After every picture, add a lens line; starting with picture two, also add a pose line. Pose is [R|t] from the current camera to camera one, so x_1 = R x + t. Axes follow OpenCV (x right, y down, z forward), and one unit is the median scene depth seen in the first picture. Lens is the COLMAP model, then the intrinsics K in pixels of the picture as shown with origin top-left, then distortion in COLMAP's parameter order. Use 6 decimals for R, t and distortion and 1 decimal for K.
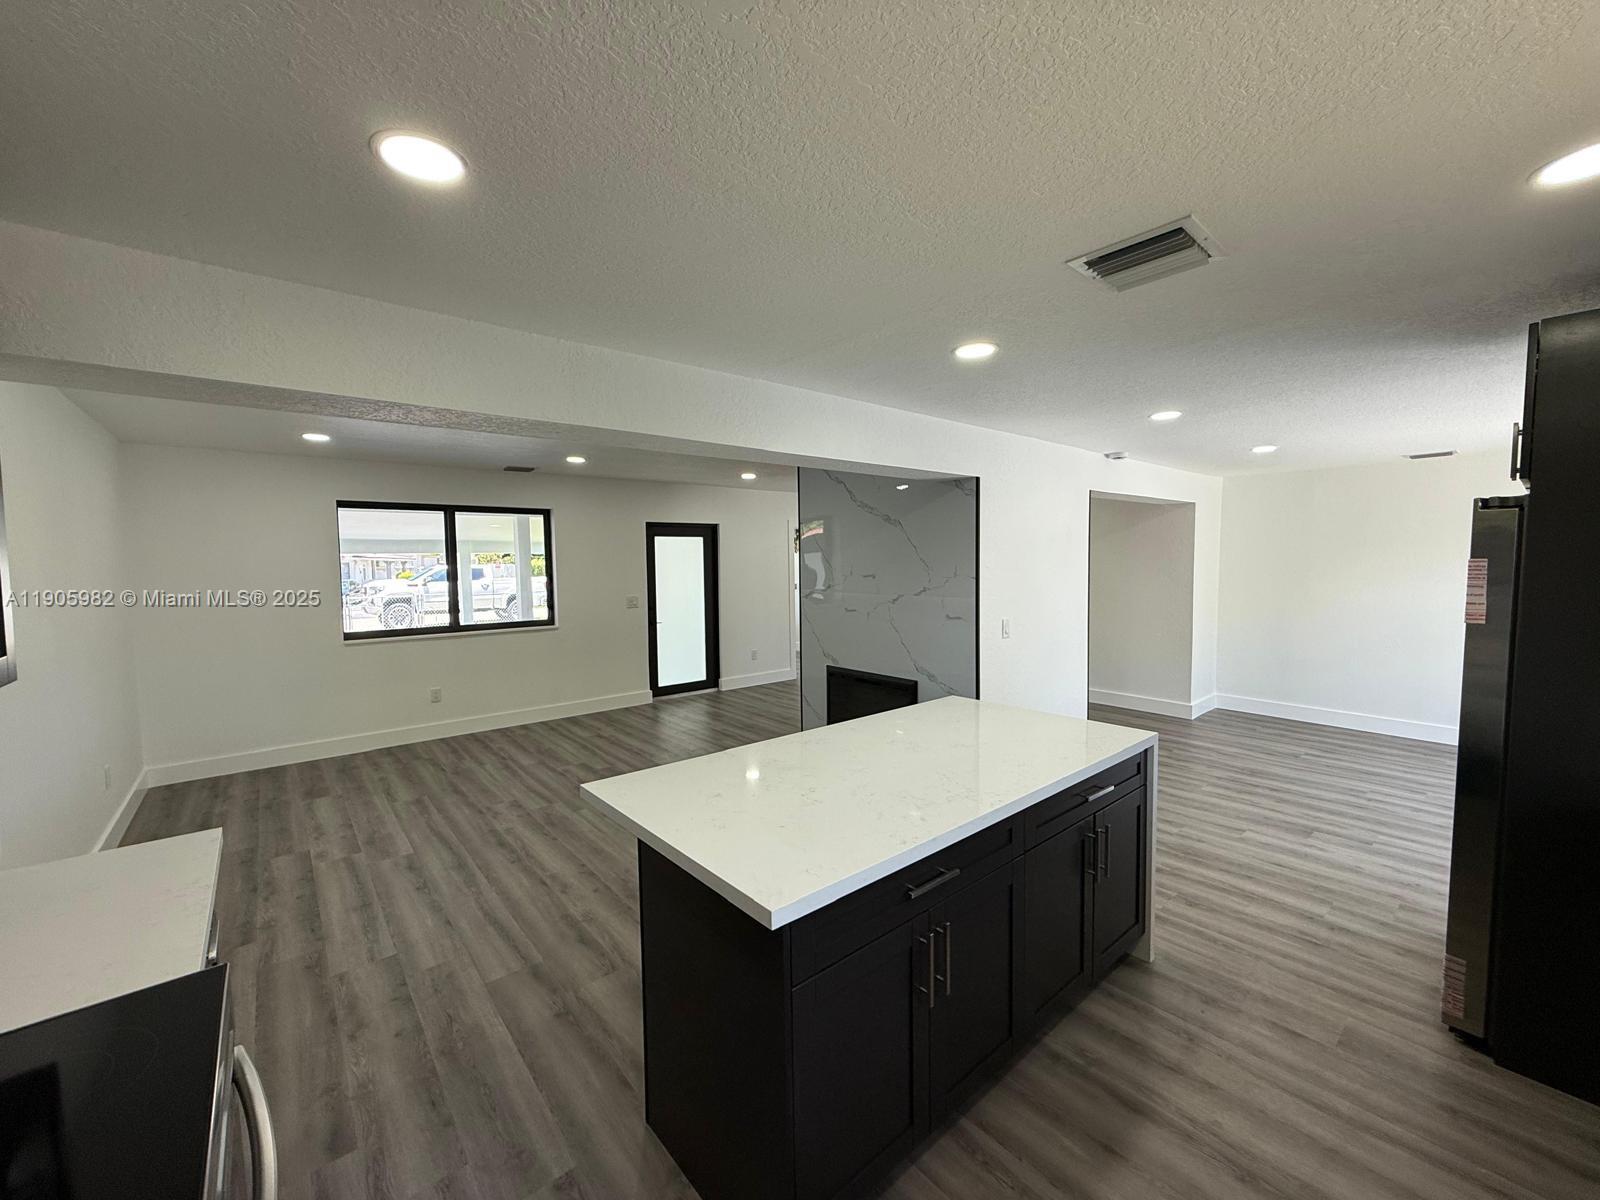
lens RADIAL K [[635.0, 0, 791.8], [0, 635.0, 589.5], [0, 0, 1]] dist [-0.003465, 0.000154]
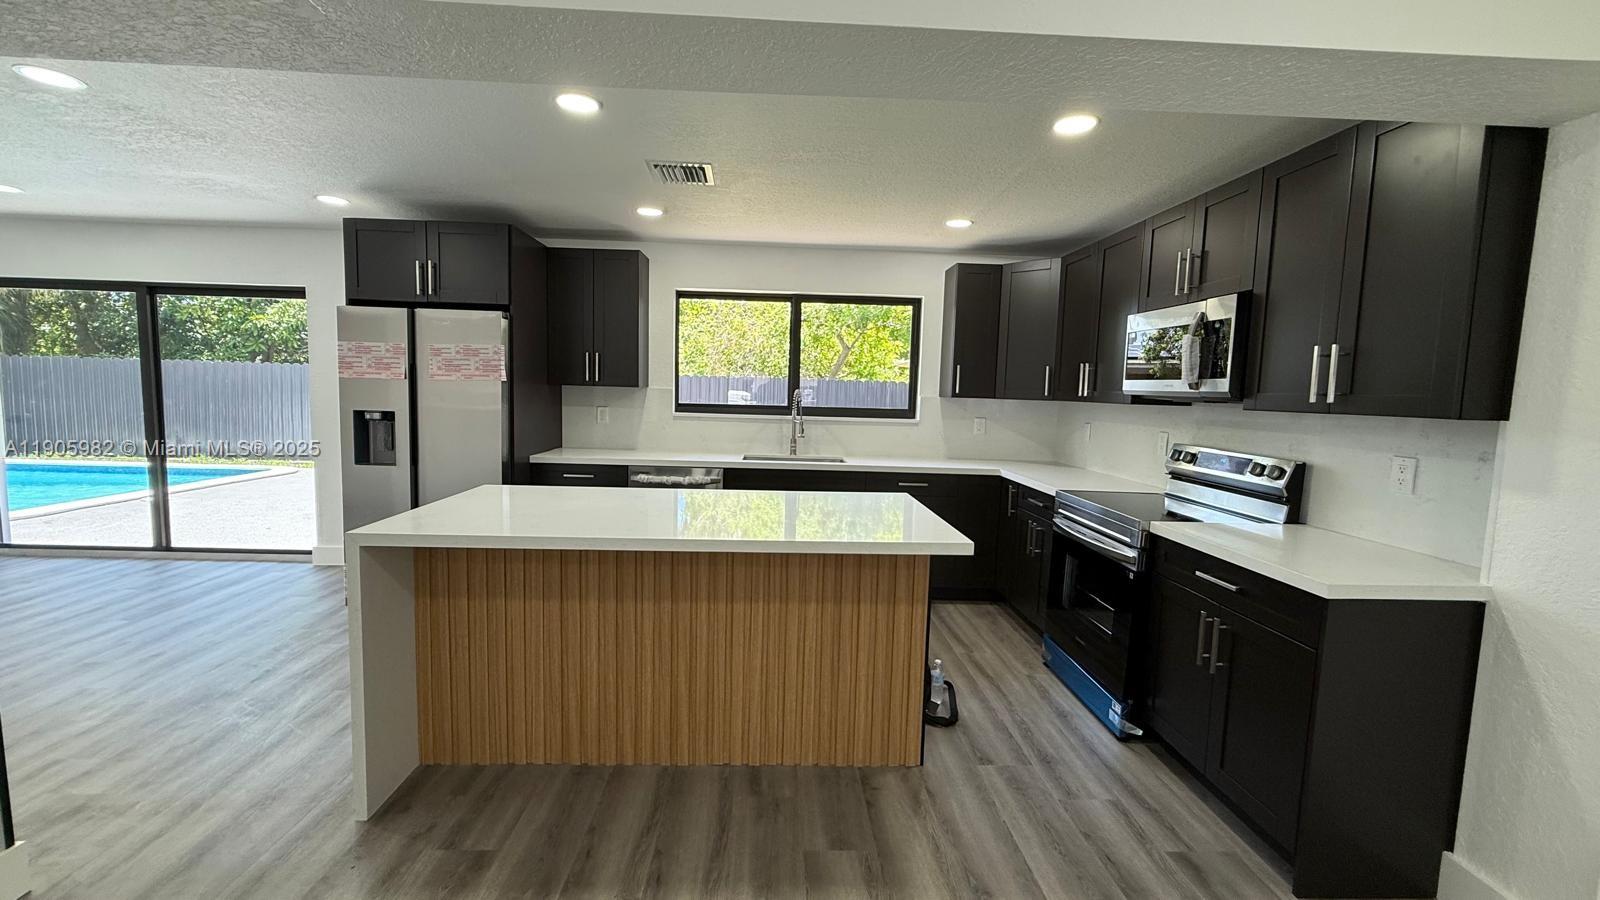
lens RADIAL K [[637.1, 0, 800.2], [0, 637.1, 446.8], [0, 0, 1]] dist [-0.002911, -0.000034]
pose [[-0.795022, -0.065477, 0.603037, -0.355218], [0.008922, 0.992787, 0.119557, 0.015855], [-0.606515, 0.100431, -0.788703, 0.972844]]
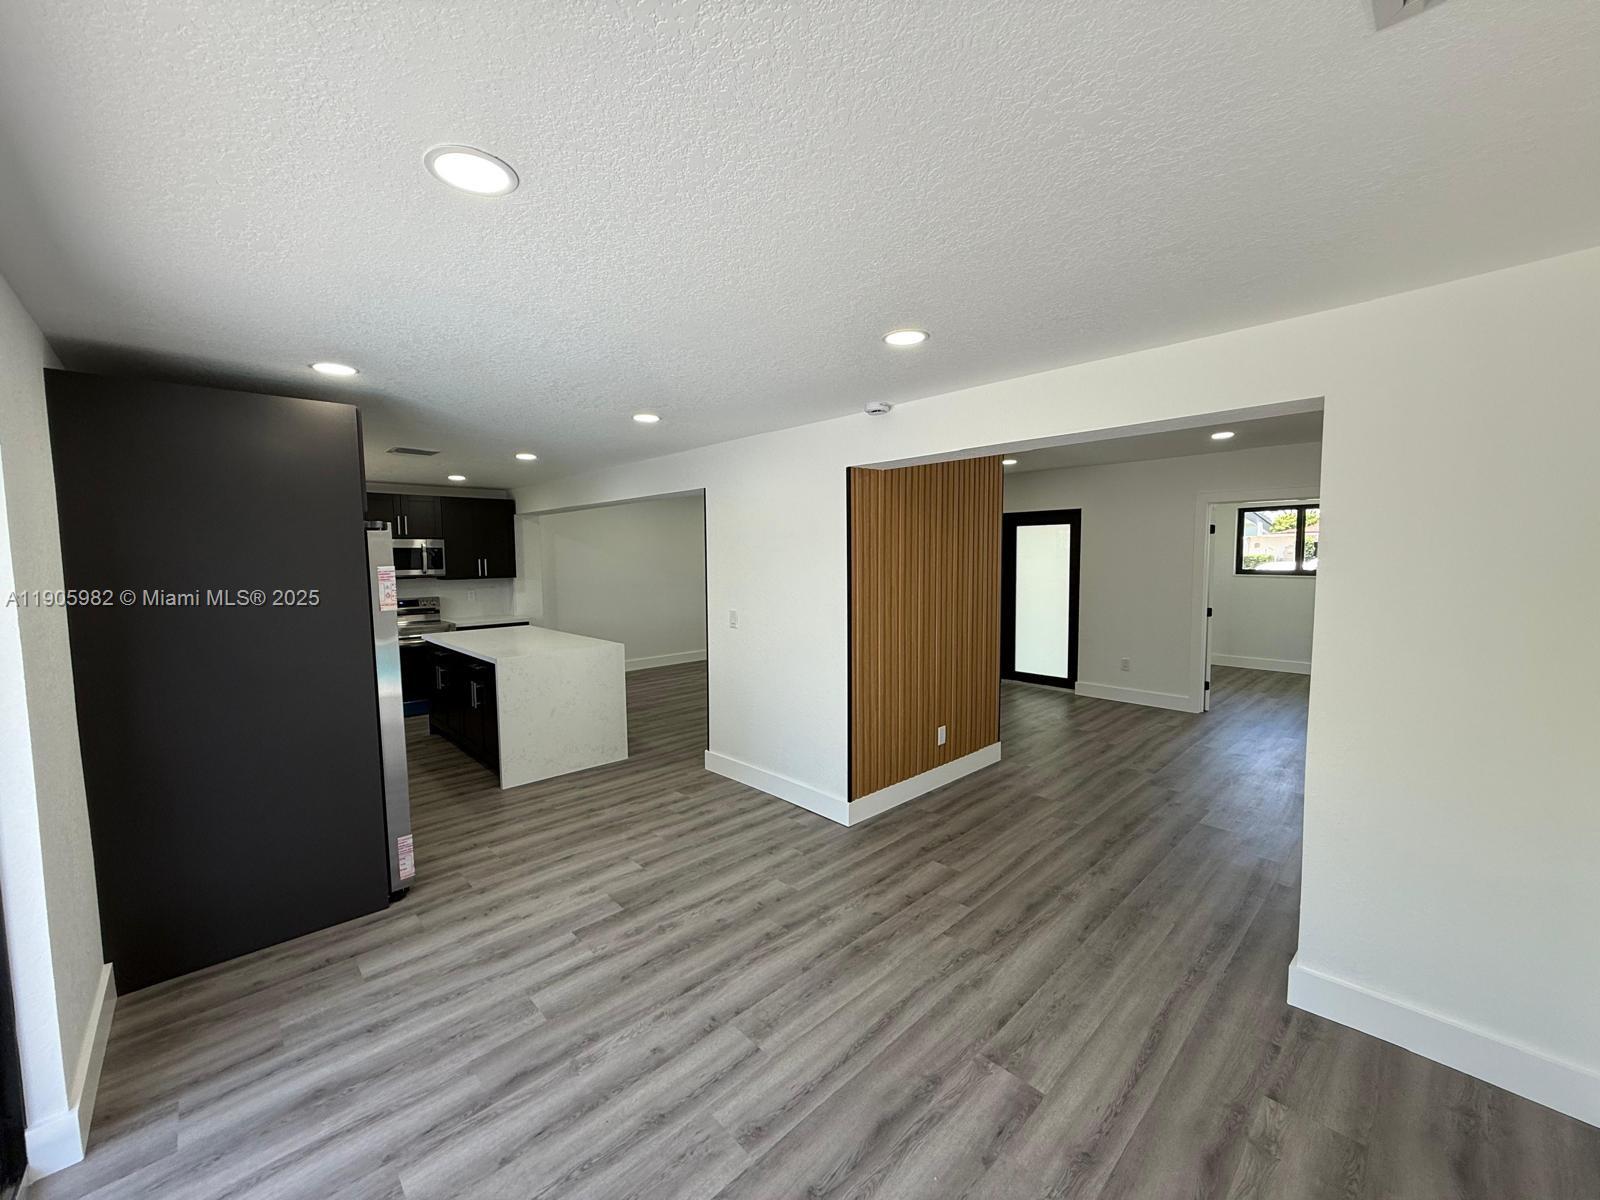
lens RADIAL K [[635.0, 0, 802.2], [0, 635.0, 601.4], [0, 0, 1]] dist [-0.003465, 0.000154]
pose [[0.073583, 0.087741, -0.993422, 1.467315], [-0.037505, 0.995661, 0.085161, -0.068034], [0.996584, 0.030992, 0.076555, 1.058506]]
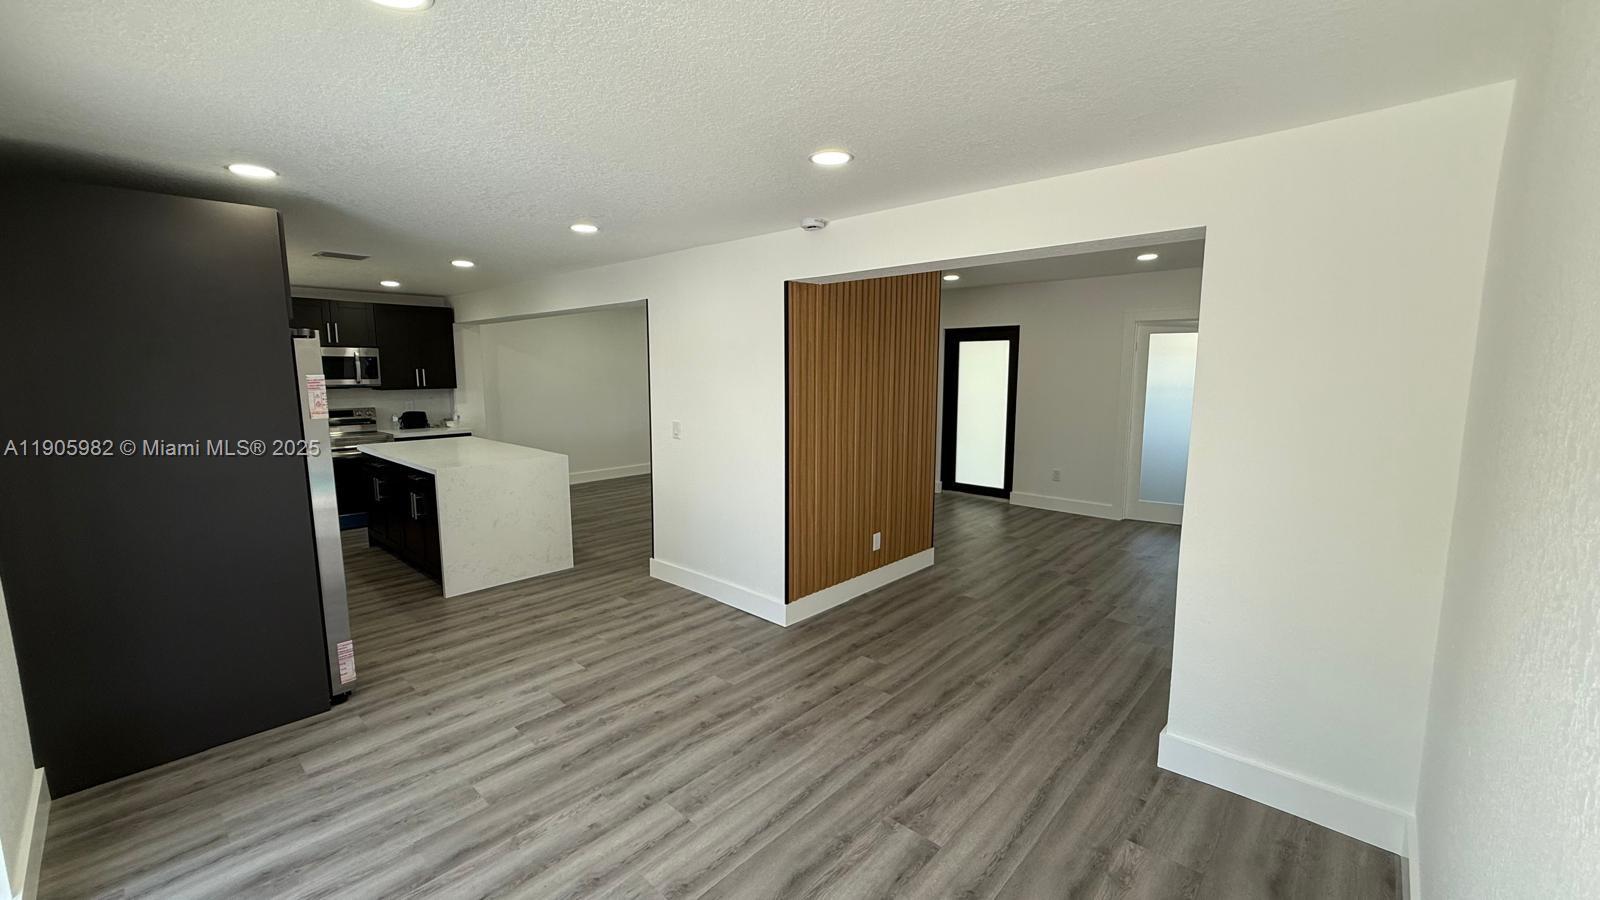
lens RADIAL K [[637.1, 0, 802.9], [0, 637.1, 450.2], [0, 0, 1]] dist [-0.002911, -0.000034]
pose [[0.141791, 0.142038, -0.979653, 1.506832], [-0.047520, 0.989488, 0.136586, -0.068696], [0.988755, 0.027187, 0.147050, 1.082442]]
